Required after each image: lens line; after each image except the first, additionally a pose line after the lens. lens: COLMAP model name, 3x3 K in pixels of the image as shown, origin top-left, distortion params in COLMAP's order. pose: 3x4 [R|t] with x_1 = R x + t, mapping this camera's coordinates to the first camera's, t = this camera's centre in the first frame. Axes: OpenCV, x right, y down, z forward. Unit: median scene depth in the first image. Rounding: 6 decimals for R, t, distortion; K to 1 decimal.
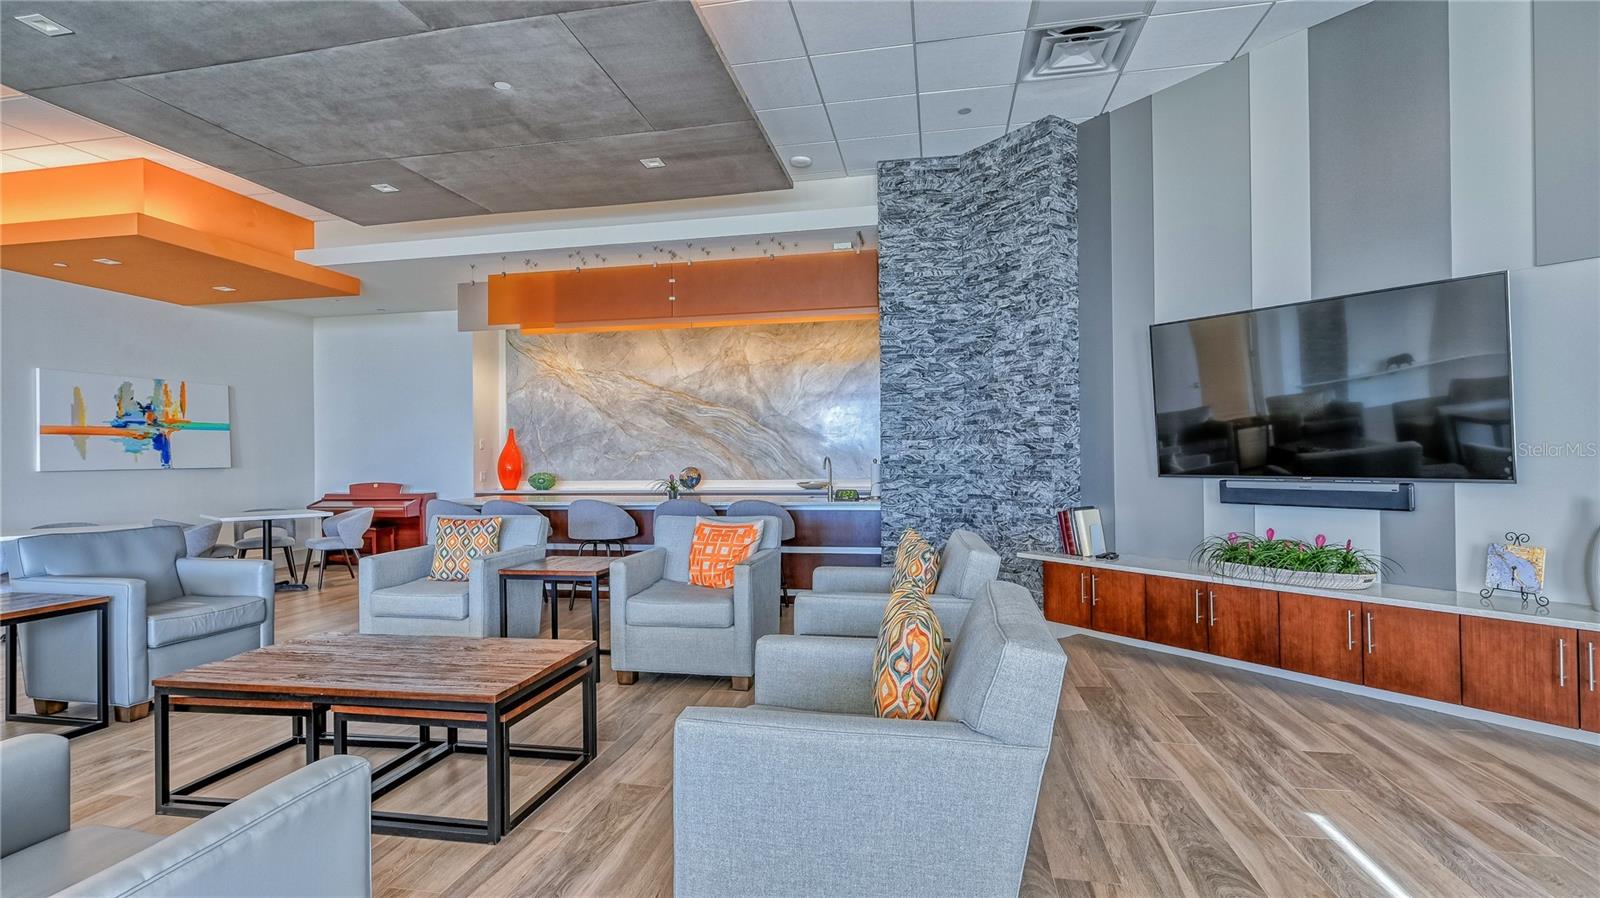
lens RADIAL K [[760.7, 0, 800.0], [0, 760.7, 449.0], [0, 0, 1]] dist [-0.001990, -0.000065]
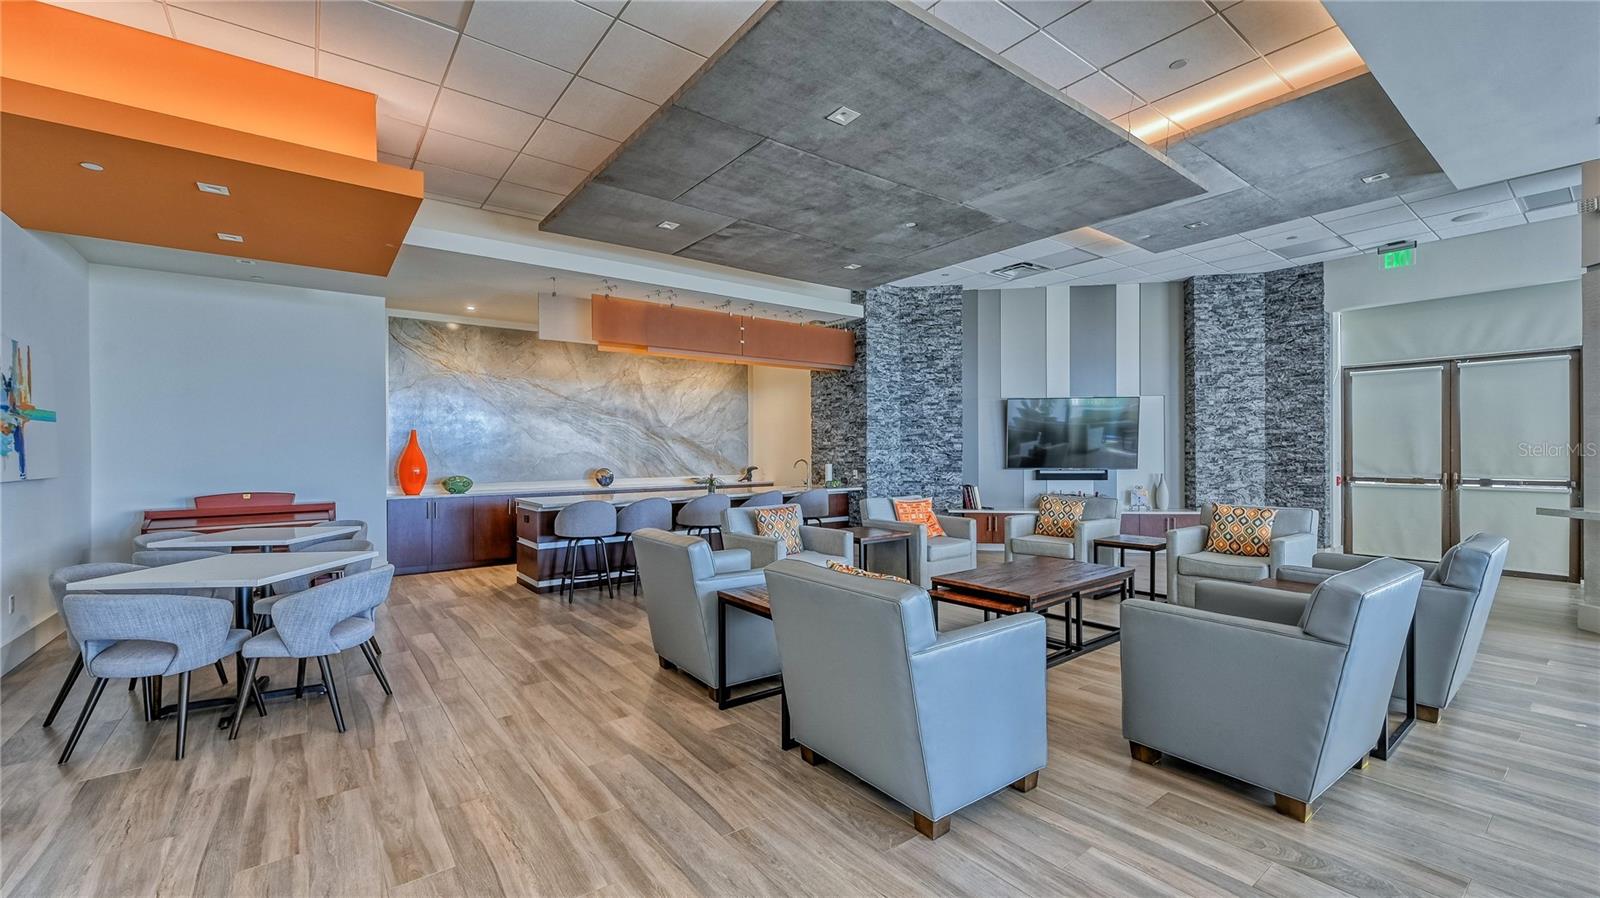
lens RADIAL K [[644.0, 0, 800.0], [0, 644.0, 449.0], [0, 0, 1]] dist [0.000546, -0.000011]
pose [[0.668173, 0.010877, 0.743926, -1.033280], [-0.007923, 0.999940, -0.007504, -0.001312], [-0.743964, -0.000880, 0.668219, 0.177575]]
